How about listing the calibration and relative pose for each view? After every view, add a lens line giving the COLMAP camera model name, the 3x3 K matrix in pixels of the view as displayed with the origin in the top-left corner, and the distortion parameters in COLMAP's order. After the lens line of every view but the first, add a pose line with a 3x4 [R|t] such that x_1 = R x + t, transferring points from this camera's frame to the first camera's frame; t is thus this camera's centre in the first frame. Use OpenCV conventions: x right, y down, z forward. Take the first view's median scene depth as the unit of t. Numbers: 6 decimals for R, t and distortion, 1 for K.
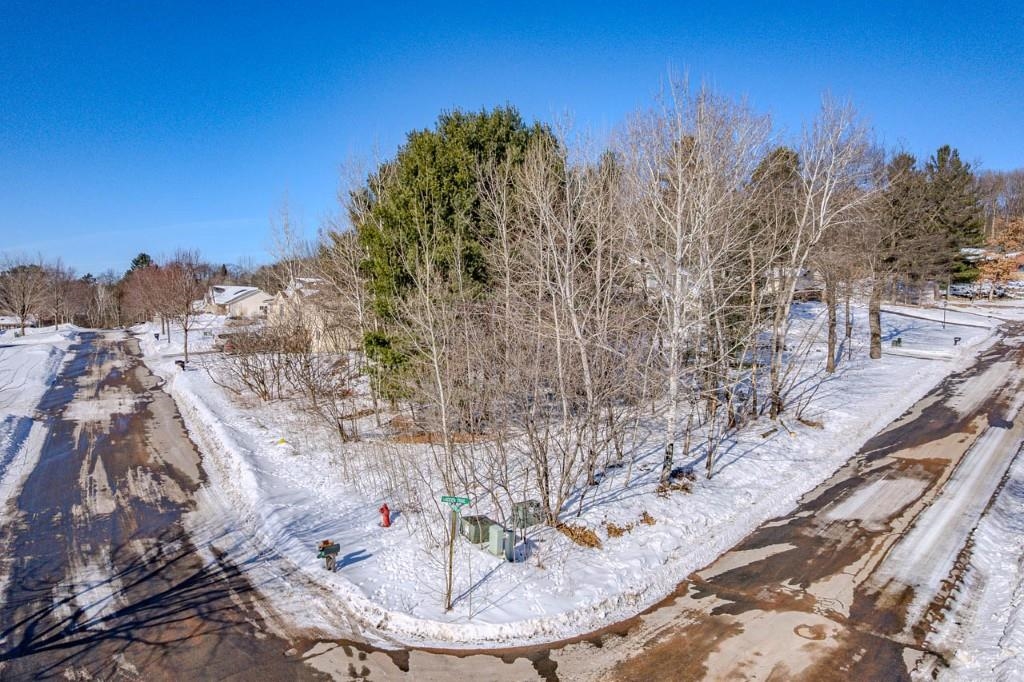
lens RADIAL K [[670.5, 0, 504.3], [0, 670.5, 340.6], [0, 0, 1]] dist [-0.079049, 0.073794]
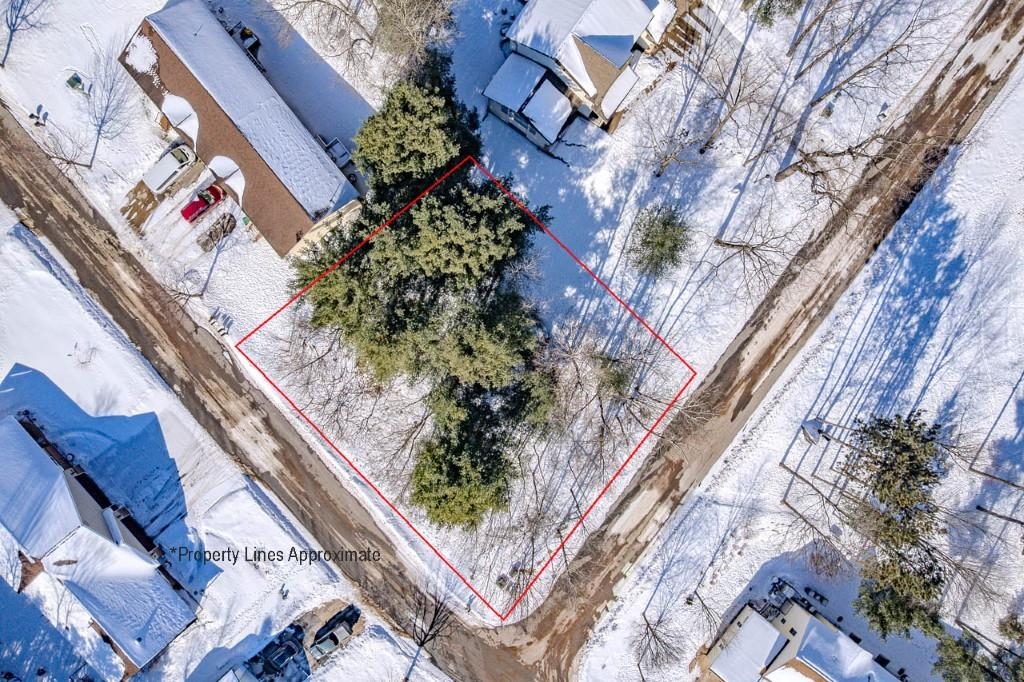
lens RADIAL K [[670.5, 0, 508.4], [0, 670.5, 345.5], [0, 0, 1]] dist [-0.079049, 0.073794]
pose [[0.989791, -0.142296, -0.008163, 0.212701], [0.004352, -0.027072, 0.999624, -3.308460], [-0.142463, -0.989454, -0.026177, 2.396338]]
